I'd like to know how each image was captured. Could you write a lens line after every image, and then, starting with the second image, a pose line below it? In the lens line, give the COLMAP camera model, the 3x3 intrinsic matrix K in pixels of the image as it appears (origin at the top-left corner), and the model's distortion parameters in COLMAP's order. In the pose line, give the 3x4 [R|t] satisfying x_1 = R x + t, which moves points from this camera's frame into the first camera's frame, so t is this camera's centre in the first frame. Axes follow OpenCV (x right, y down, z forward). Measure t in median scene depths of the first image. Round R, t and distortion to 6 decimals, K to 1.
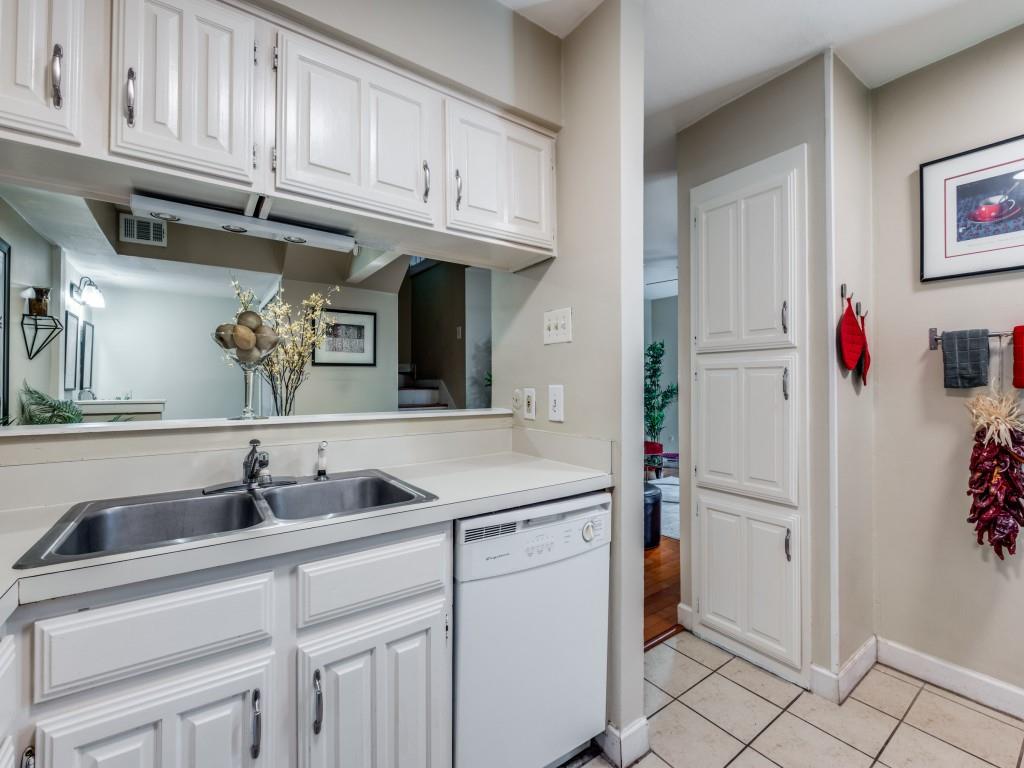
lens RADIAL K [[448.3, 0, 510.5], [0, 448.3, 379.7], [0, 0, 1]] dist [-0.002139, 0.000388]
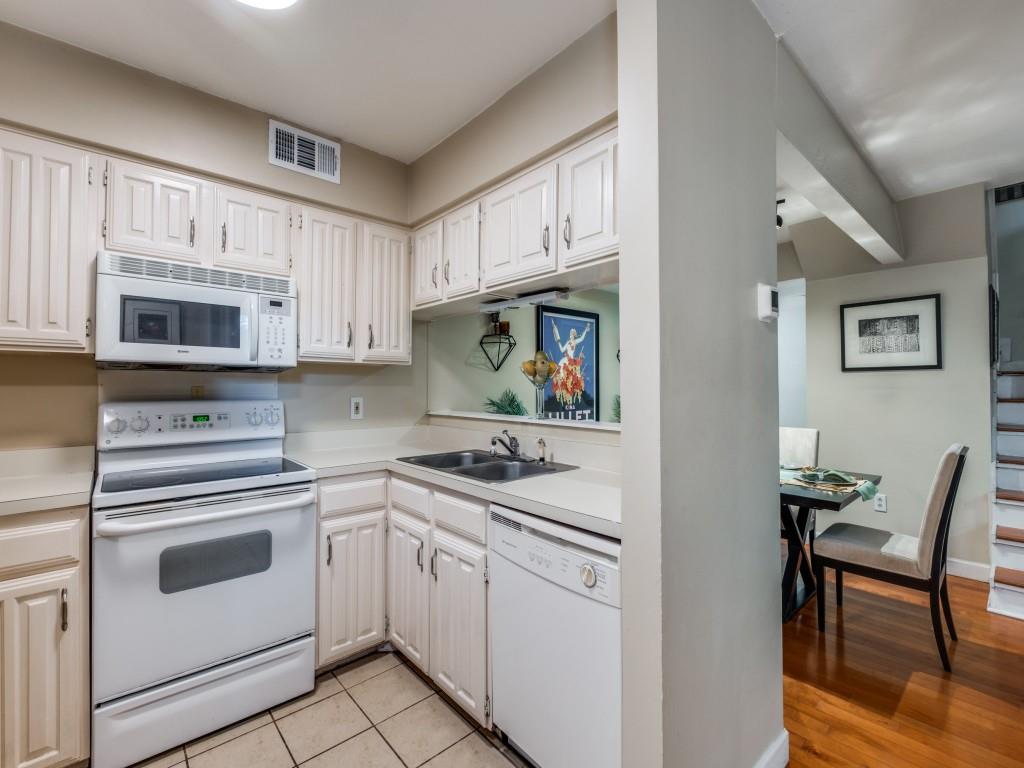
lens RADIAL K [[448.3, 0, 508.7], [0, 448.3, 380.3], [0, 0, 1]] dist [-0.002139, 0.000388]
pose [[0.098057, -0.012948, -0.995097, 0.421545], [0.011904, 0.999859, -0.011837, -0.014257], [0.995110, -0.010685, 0.098197, 0.309345]]
